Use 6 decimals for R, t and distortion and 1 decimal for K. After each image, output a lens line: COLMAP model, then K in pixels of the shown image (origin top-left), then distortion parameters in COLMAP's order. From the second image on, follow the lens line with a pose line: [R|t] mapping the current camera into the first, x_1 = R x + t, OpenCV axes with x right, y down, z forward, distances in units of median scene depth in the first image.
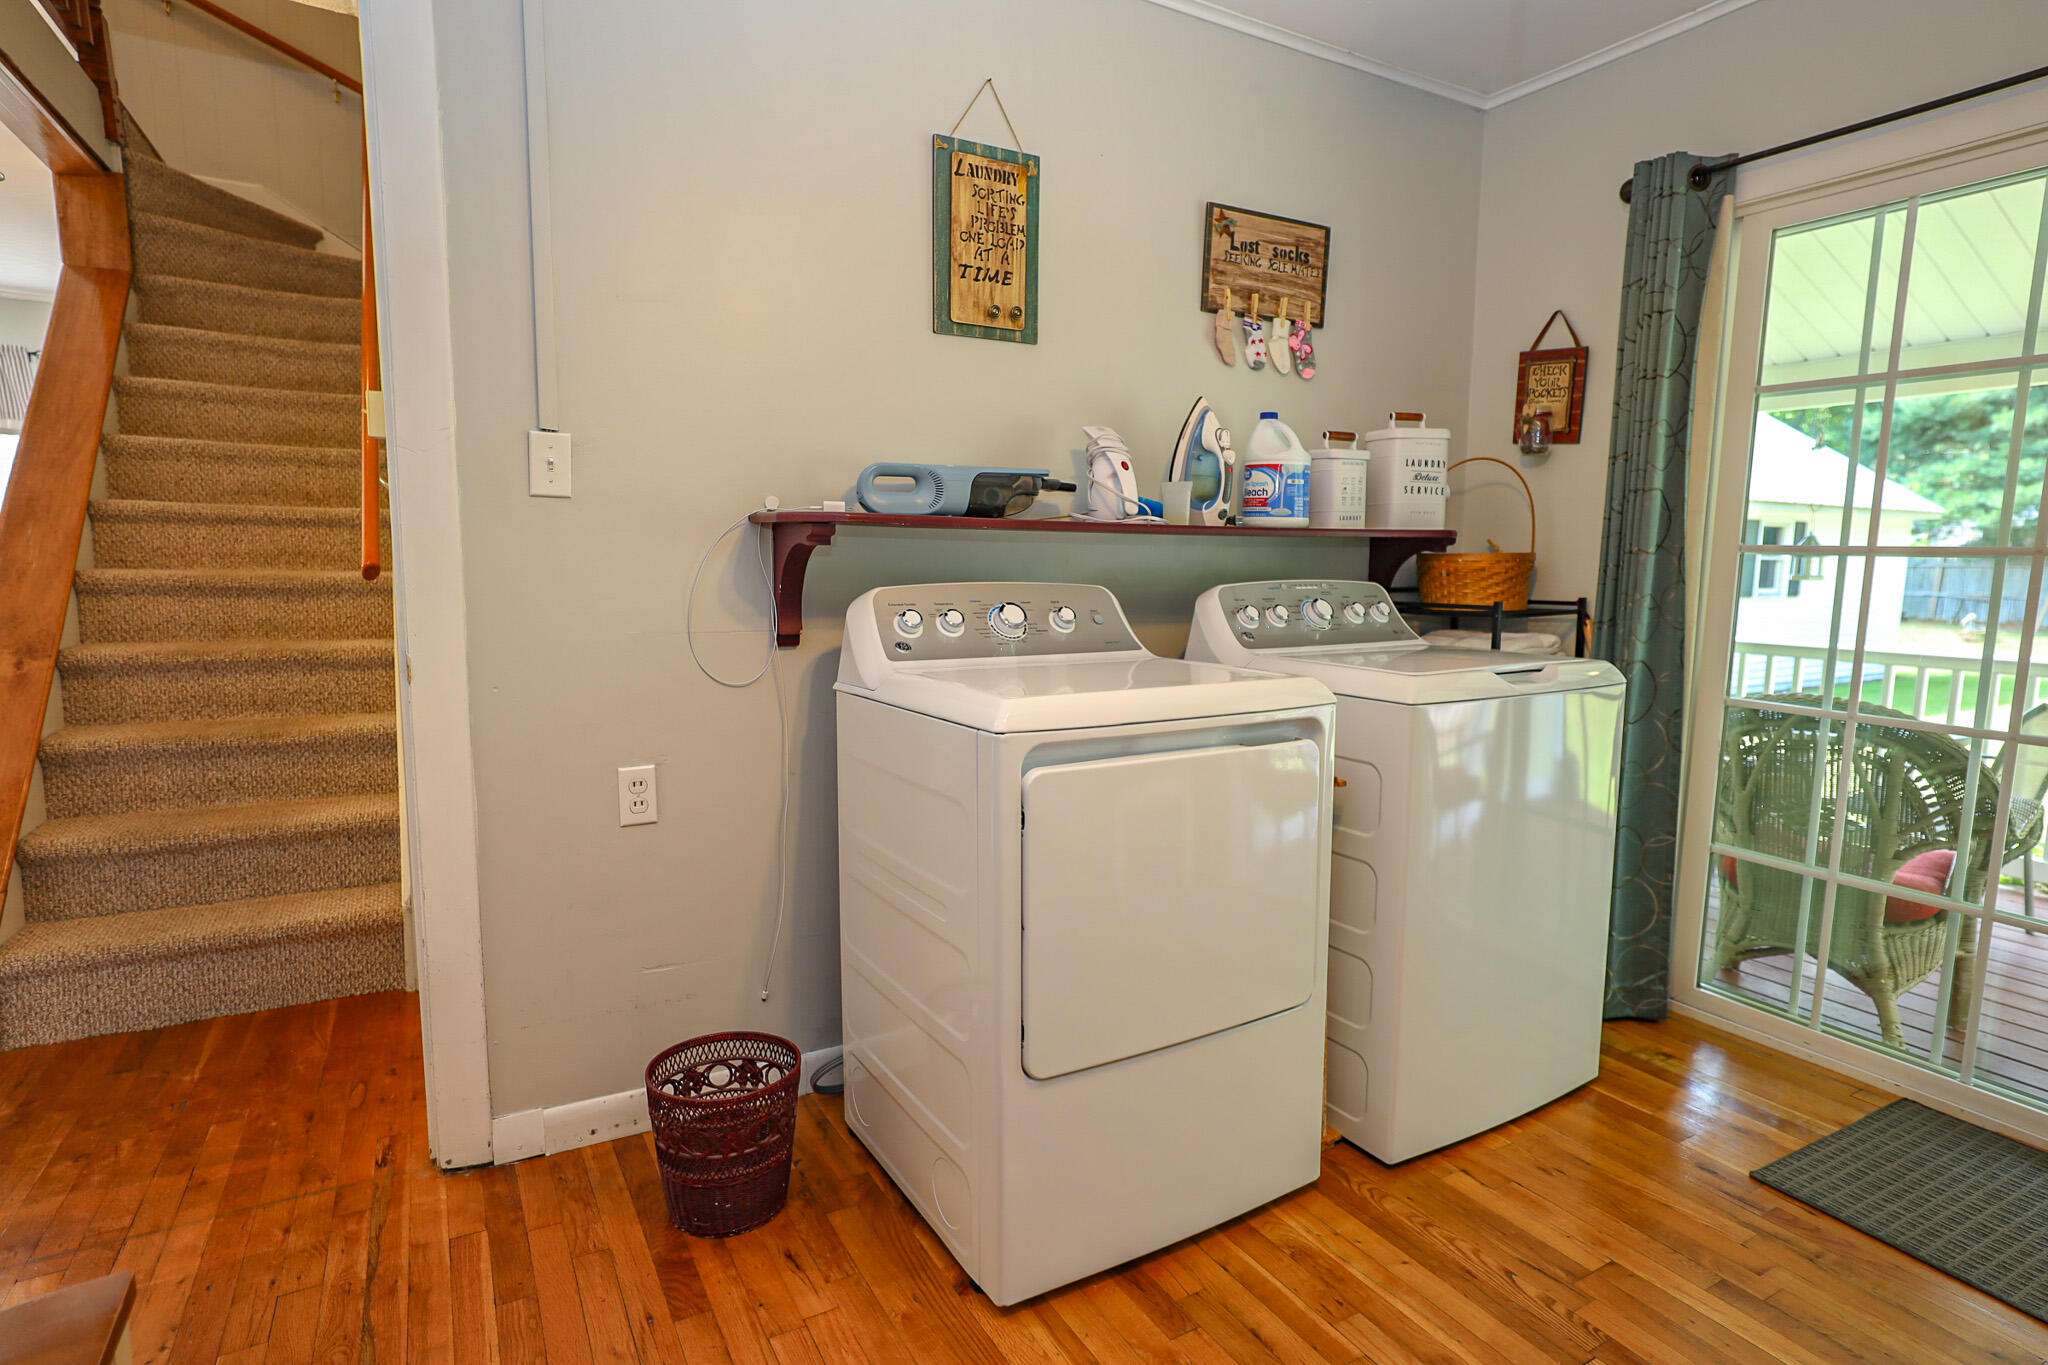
lens RADIAL K [[1052.7, 0, 1024.0], [0, 1052.7, 682.5], [0, 0, 1]] dist [-0.038933, 0.024957]
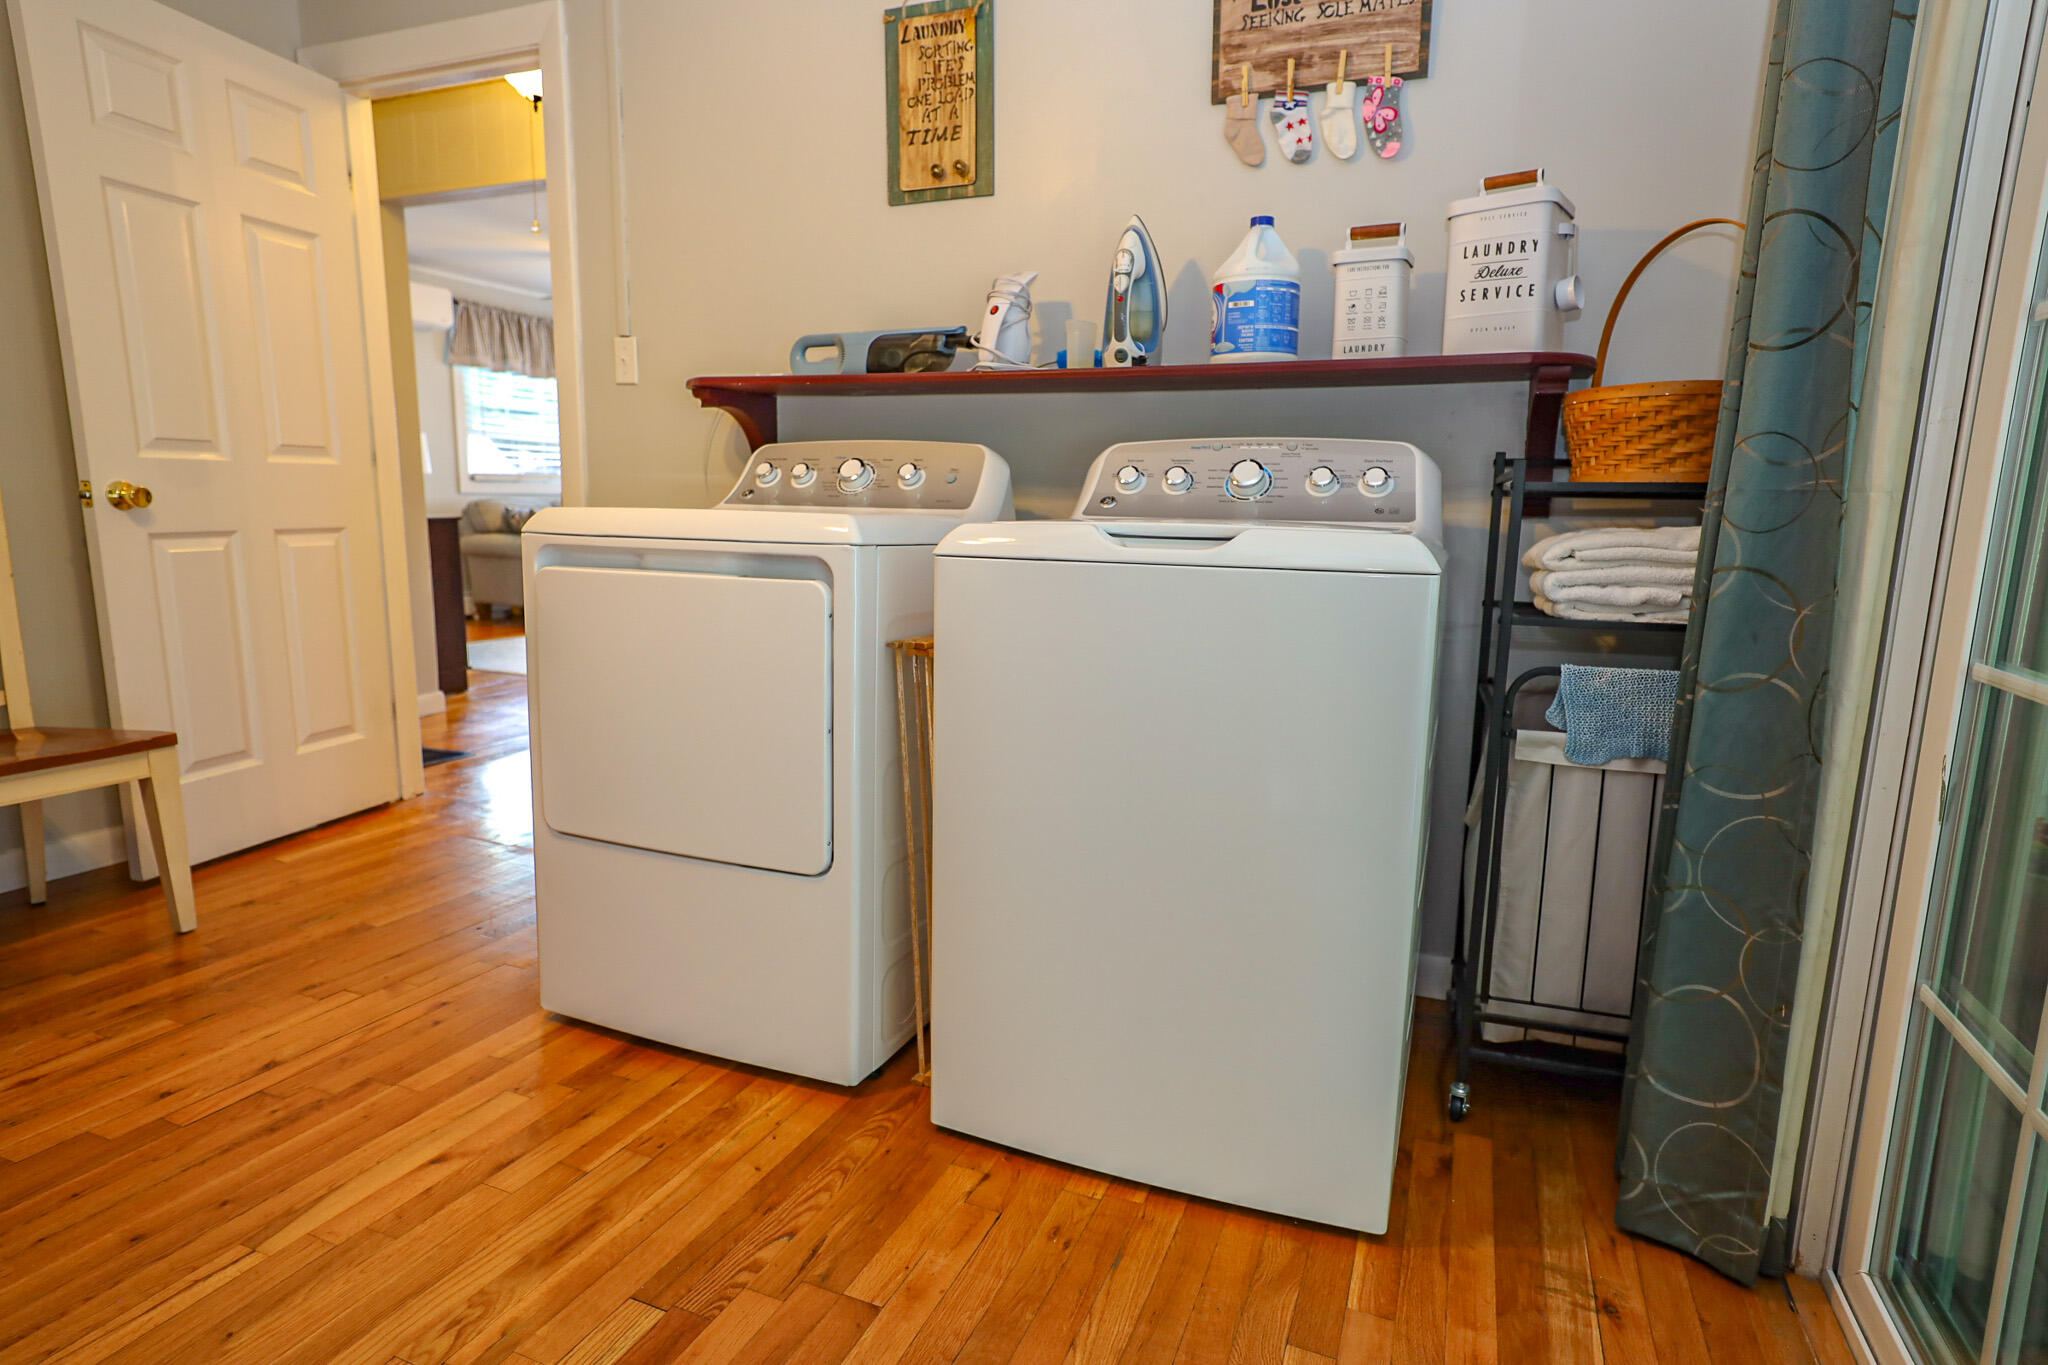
lens RADIAL K [[1080.8, 0, 1024.0], [0, 1080.8, 682.5], [0, 0, 1]] dist [-0.030355, 0.026721]
pose [[0.610609, 0.132559, -0.780759, 0.882423], [-0.113319, 0.990371, 0.079525, 0.037040], [0.783783, 0.039916, 0.619750, 0.449597]]
